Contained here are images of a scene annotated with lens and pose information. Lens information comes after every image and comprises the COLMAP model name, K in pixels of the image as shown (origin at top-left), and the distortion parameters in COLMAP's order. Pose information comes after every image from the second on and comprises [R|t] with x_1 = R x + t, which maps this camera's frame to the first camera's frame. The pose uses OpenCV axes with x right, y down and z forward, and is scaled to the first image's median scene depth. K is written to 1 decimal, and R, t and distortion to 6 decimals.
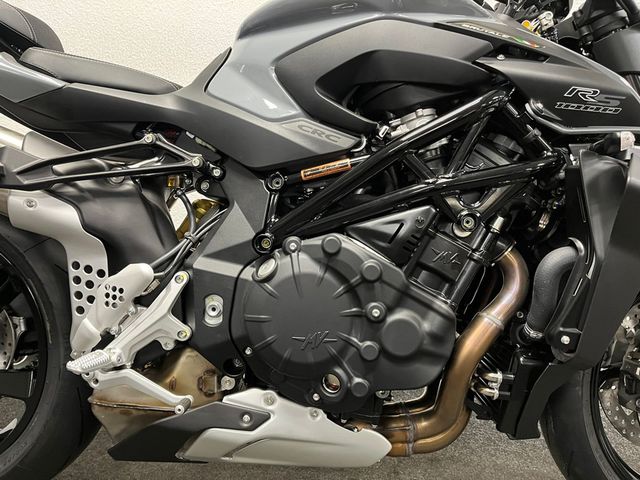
lens RADIAL K [[491.3, 0, 320.0], [0, 491.3, 240.0], [0, 0, 1]] dist [0.003340, -0.002120]
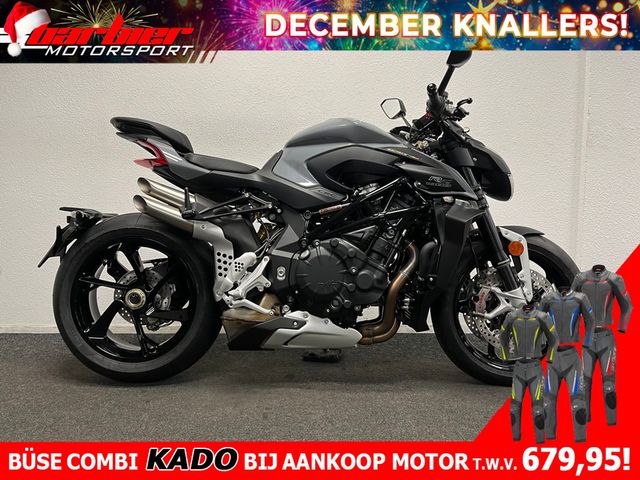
lens RADIAL K [[491.3, 0, 320.0], [0, 491.3, 240.0], [0, 0, 1]] dist [0.003340, -0.002120]
pose [[0.999105, -0.014727, 0.039664, -0.129252], [0.015904, 0.999438, -0.029507, 0.061978], [-0.039207, 0.030111, 0.998777, -1.253242]]
